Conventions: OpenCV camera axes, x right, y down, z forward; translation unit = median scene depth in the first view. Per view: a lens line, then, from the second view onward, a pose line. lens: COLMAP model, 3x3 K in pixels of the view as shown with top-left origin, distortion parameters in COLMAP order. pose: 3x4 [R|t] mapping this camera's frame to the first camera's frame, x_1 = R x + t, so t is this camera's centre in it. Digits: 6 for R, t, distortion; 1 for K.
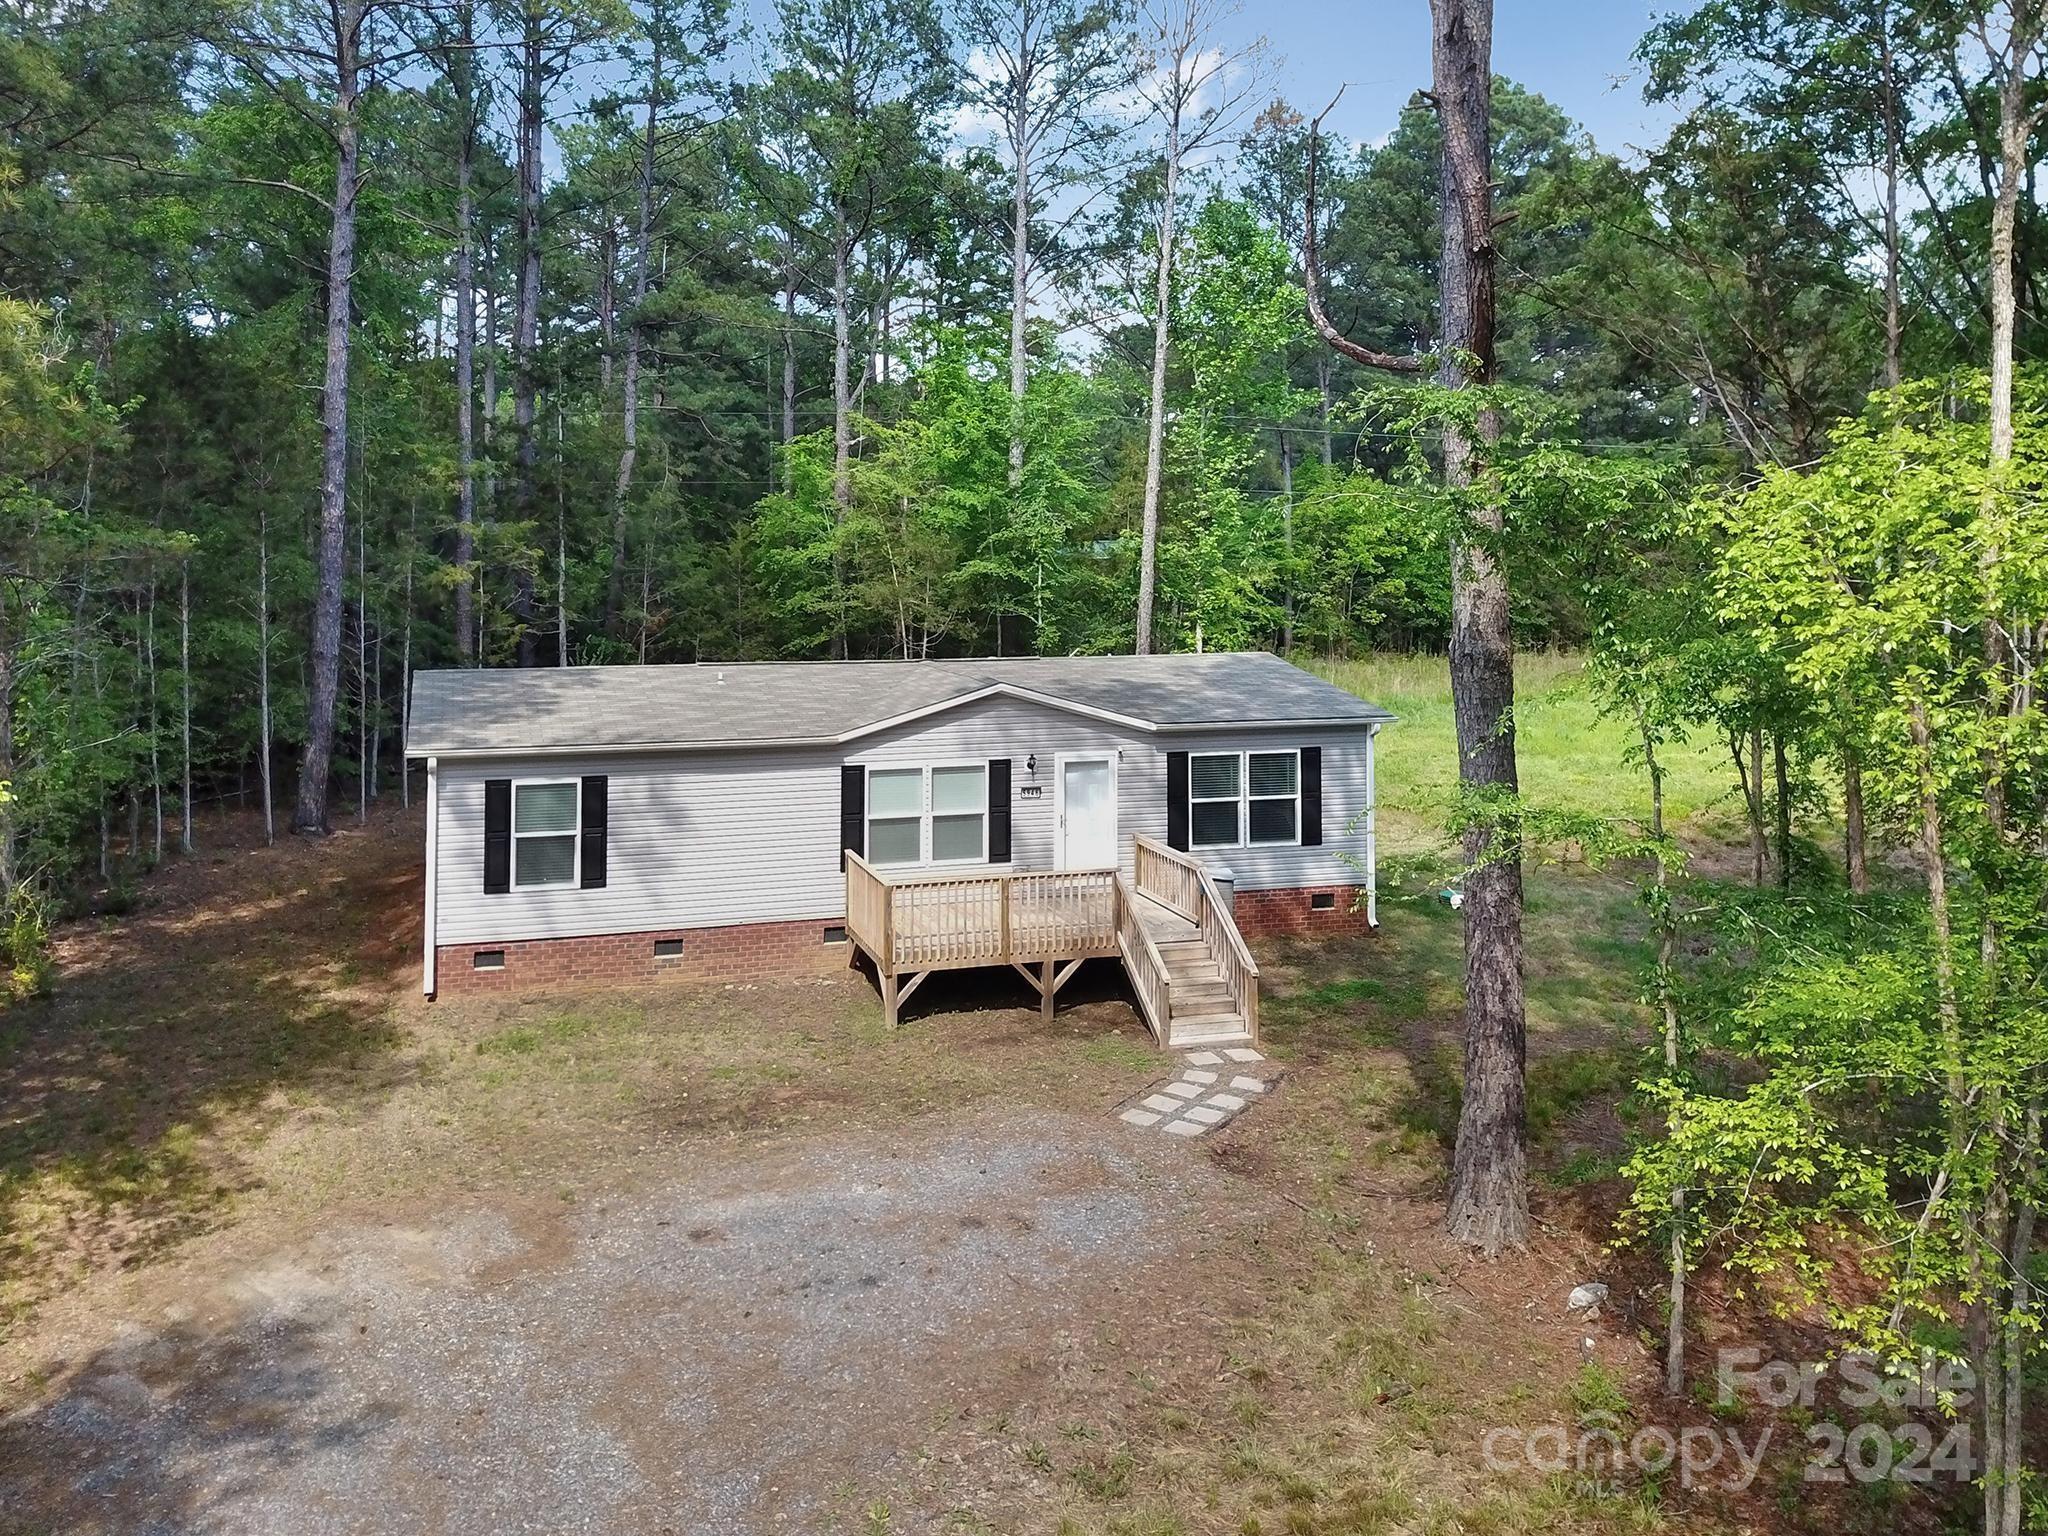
lens RADIAL K [[1557.3, 0, 943.2], [0, 1557.3, 558.8], [0, 0, 1]] dist [0.009826, -0.008790]
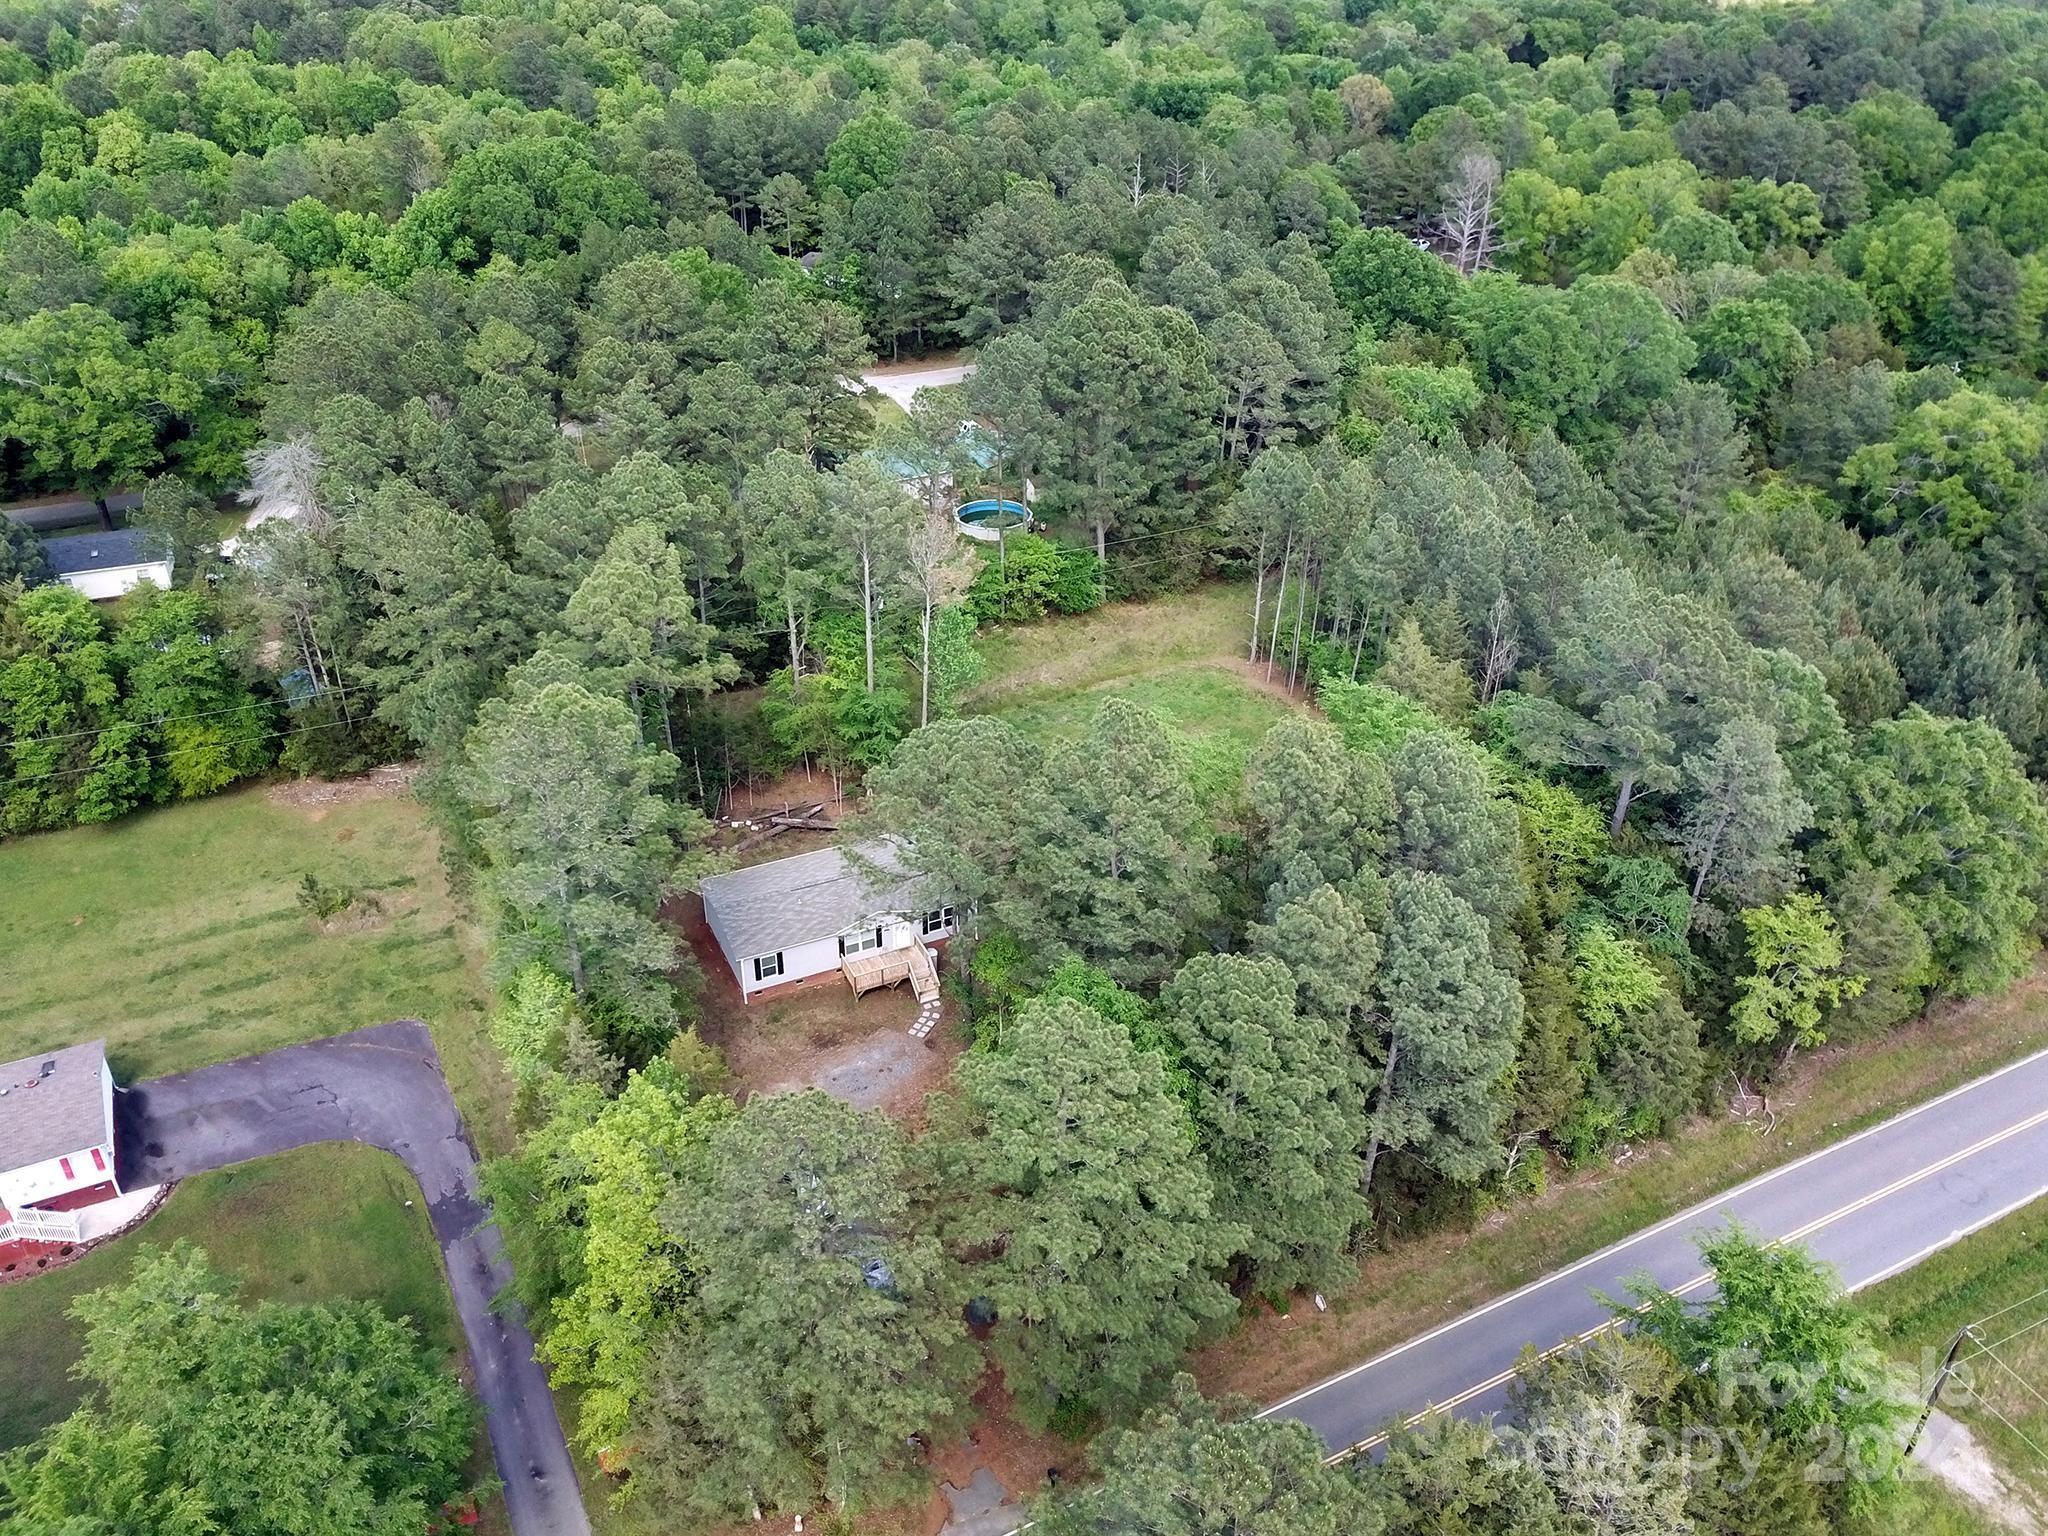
lens RADIAL K [[1541.4, 0, 1024.0], [0, 1541.4, 768.0], [0, 0, 1]] dist [0.053685, -0.080178]
pose [[0.986011, -0.074749, 0.148977, -0.169752], [-0.016900, 0.844360, 0.535509, -2.567421], [-0.165819, -0.530536, 0.831286, -2.336330]]
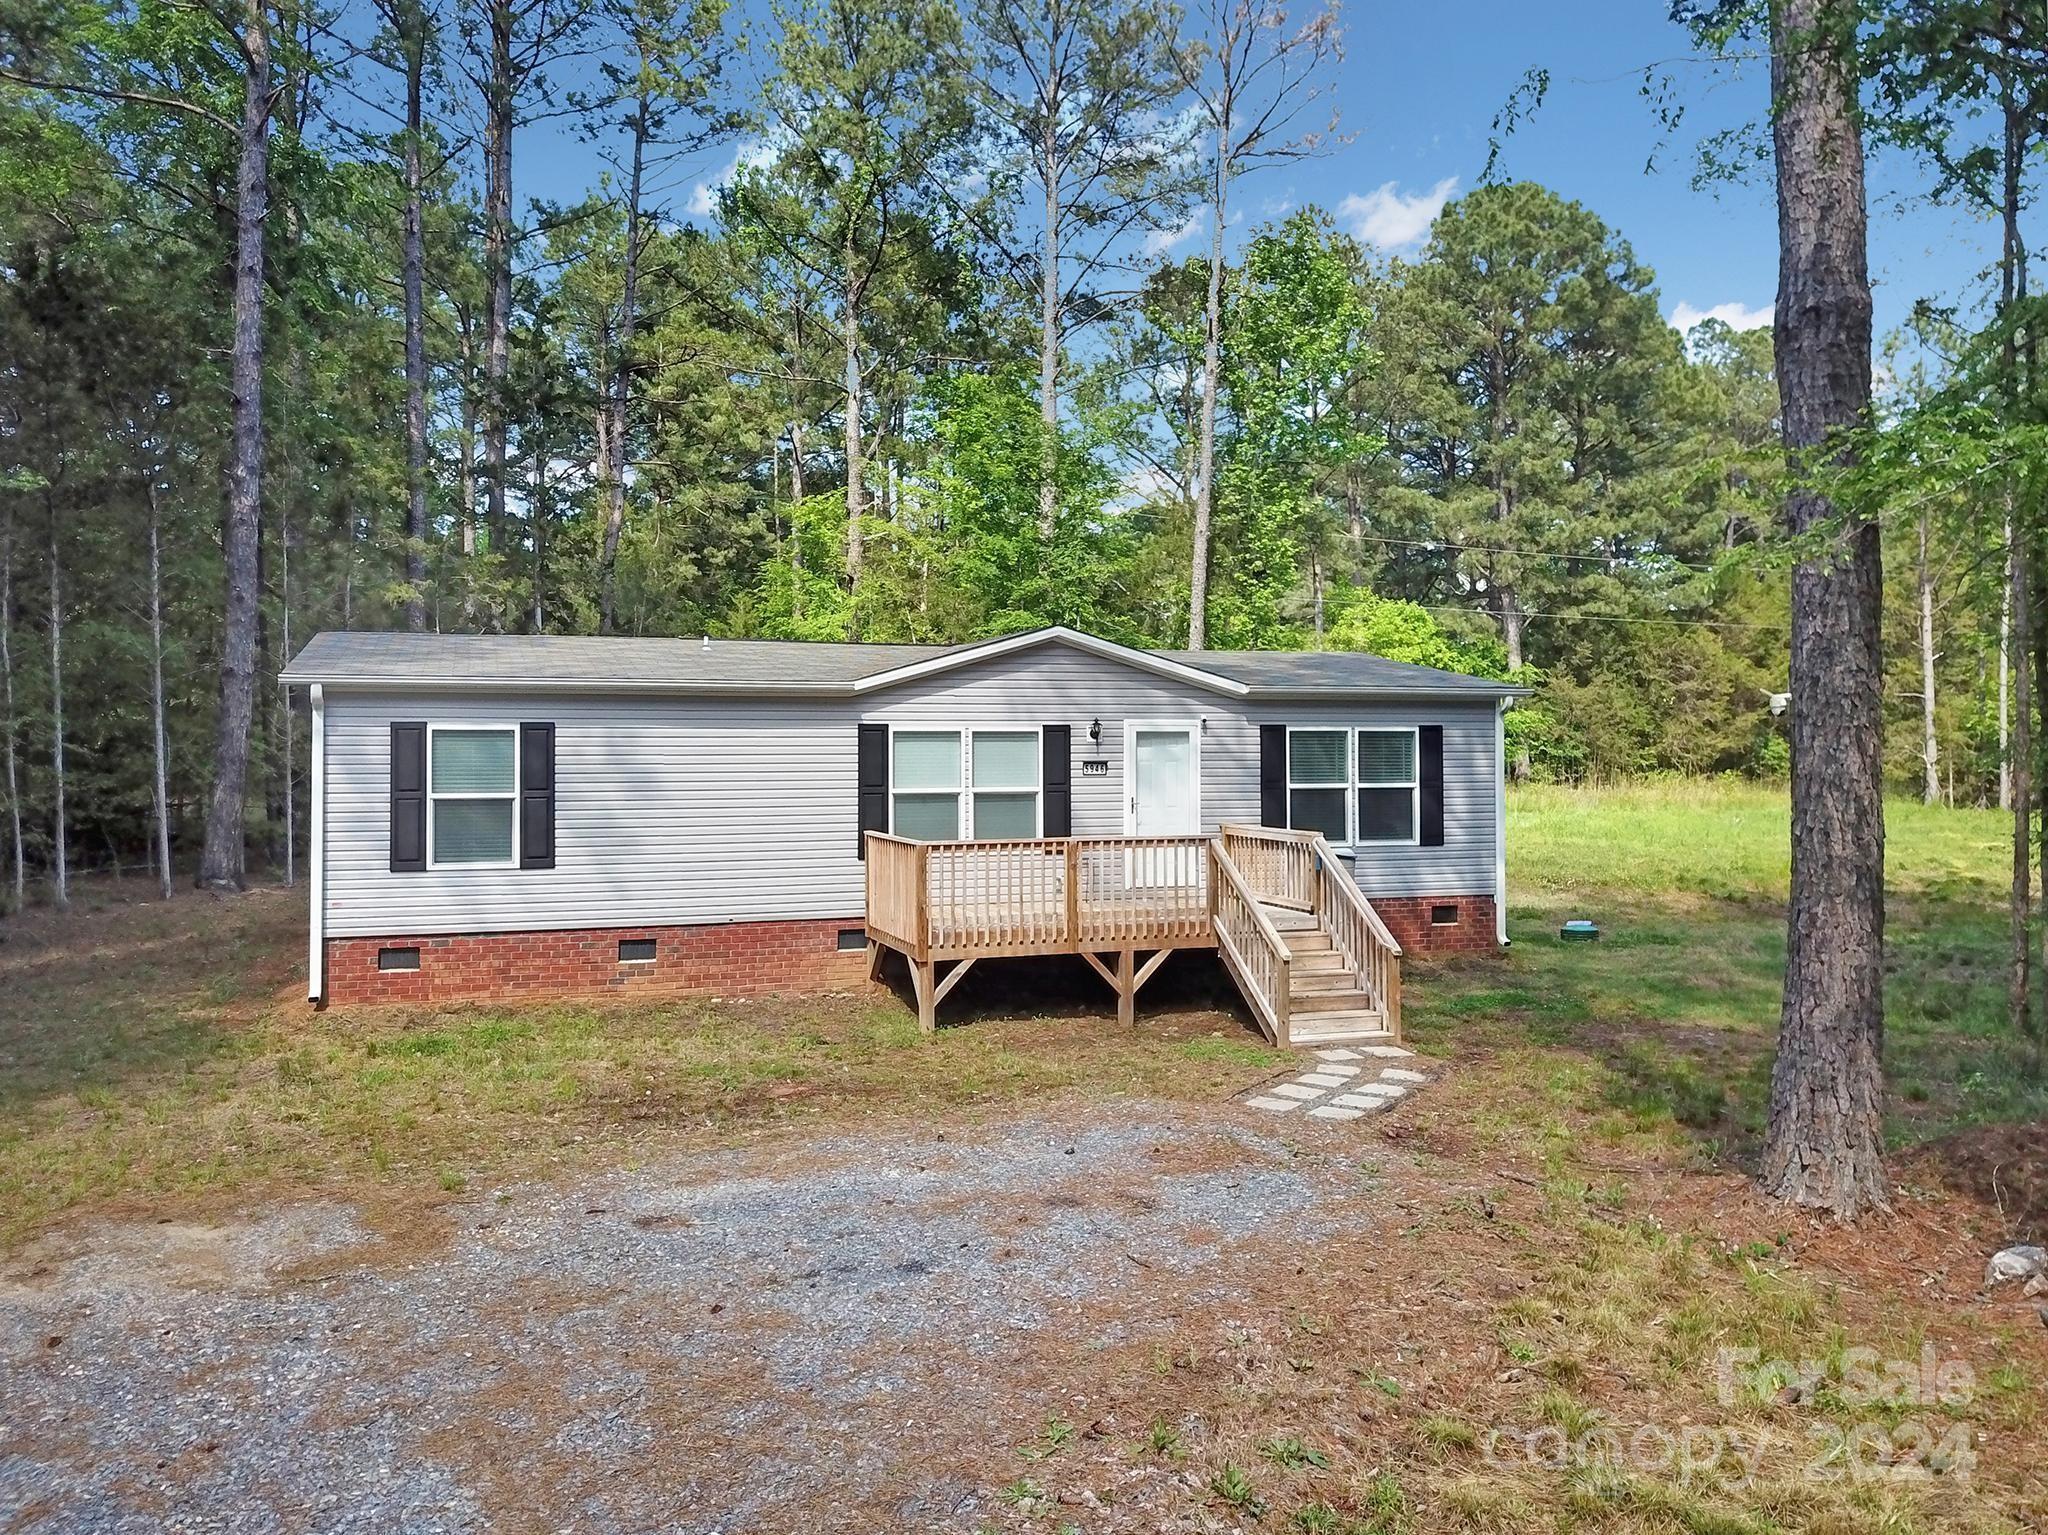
lens RADIAL K [[1516.7, 0, 1024.0], [0, 1516.7, 767.5], [0, 0, 1]] dist [-0.001704, 0.010933]
pose [[0.998871, -0.005252, 0.047212, -0.019525], [0.005288, 0.999986, -0.000632, 0.167081], [-0.047208, 0.000881, 0.998885, 0.244833]]
